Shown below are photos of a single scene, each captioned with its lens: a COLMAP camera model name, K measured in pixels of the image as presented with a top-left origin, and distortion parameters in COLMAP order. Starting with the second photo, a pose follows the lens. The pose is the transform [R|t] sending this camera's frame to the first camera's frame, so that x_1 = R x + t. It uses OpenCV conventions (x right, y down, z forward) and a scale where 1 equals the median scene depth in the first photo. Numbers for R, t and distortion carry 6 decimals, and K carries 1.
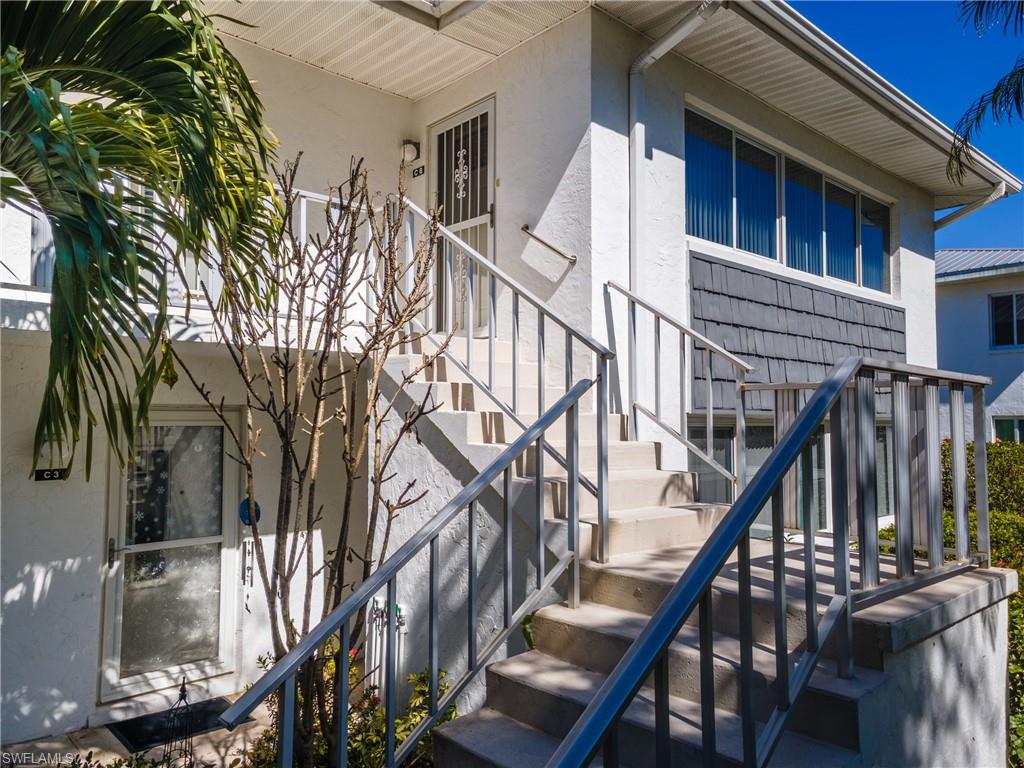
lens RADIAL K [[781.9, 0, 511.2], [0, 781.9, 392.5], [0, 0, 1]] dist [0.027883, 0.024665]
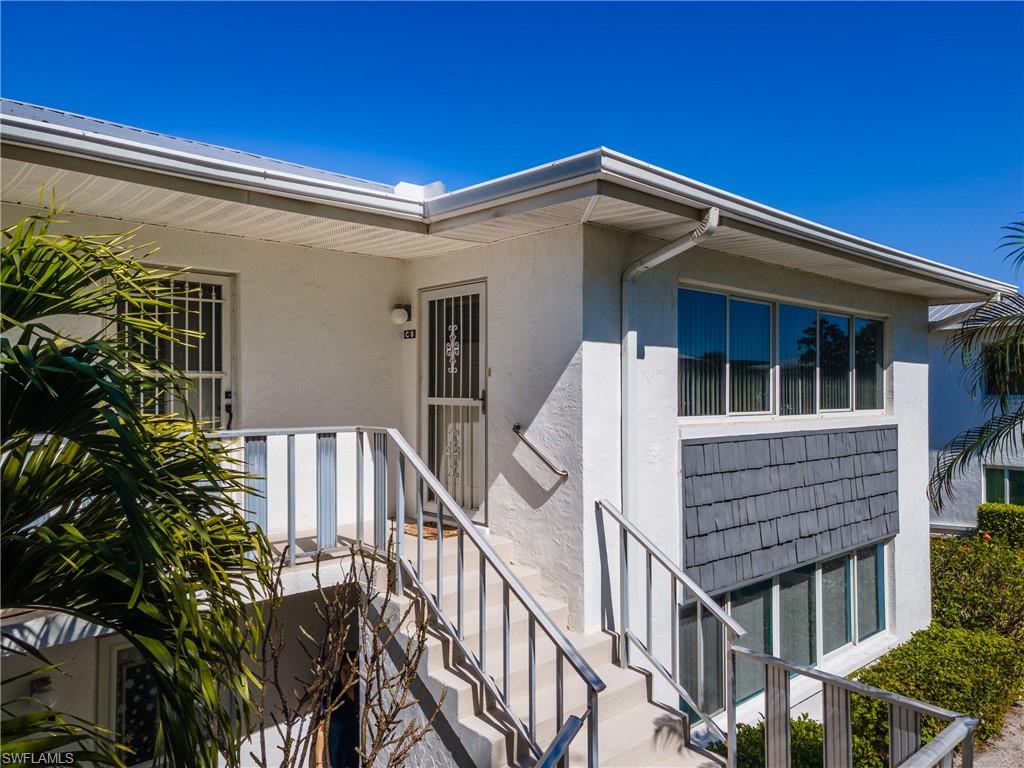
lens RADIAL K [[781.9, 0, 513.3], [0, 781.9, 386.5], [0, 0, 1]] dist [0.027883, 0.024665]
pose [[0.999960, -0.001315, 0.008864, 0.004384], [0.000967, 0.999232, 0.039160, -0.288553], [-0.008909, -0.039150, 0.999194, 0.010435]]
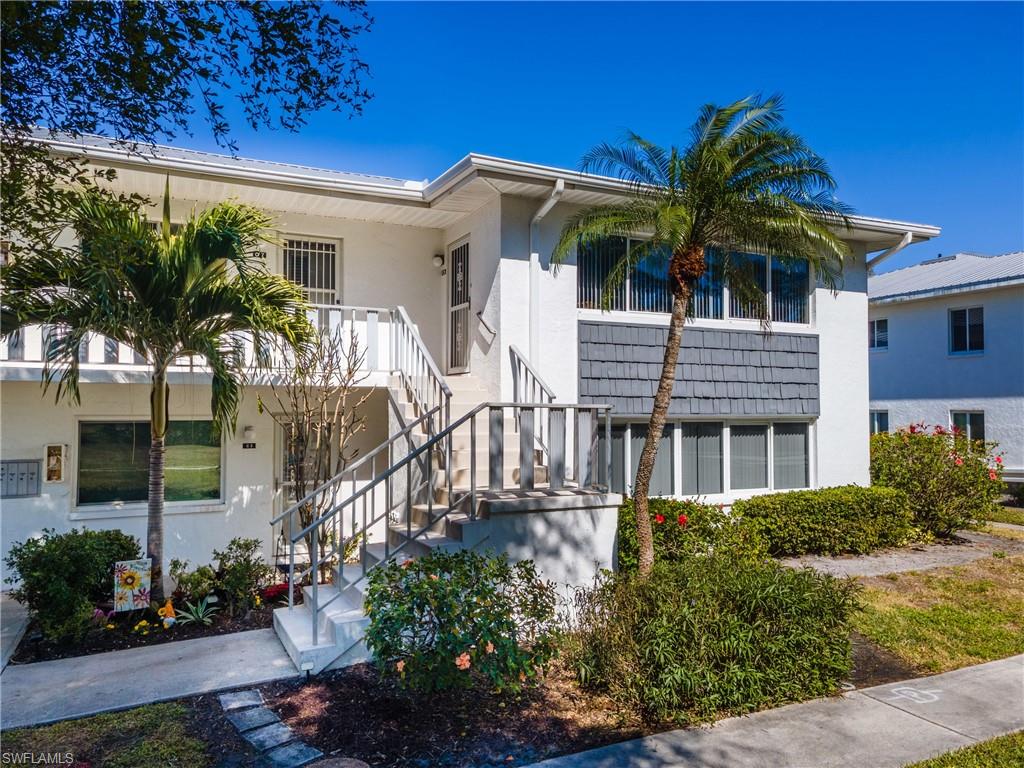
lens RADIAL K [[781.9, 0, 493.5], [0, 781.9, 396.3], [0, 0, 1]] dist [0.027883, 0.024665]
pose [[0.950636, -0.003730, -0.310285, 0.575545], [0.011899, 0.999631, 0.024439, -0.060672], [0.310079, -0.026925, 0.950329, -0.656661]]
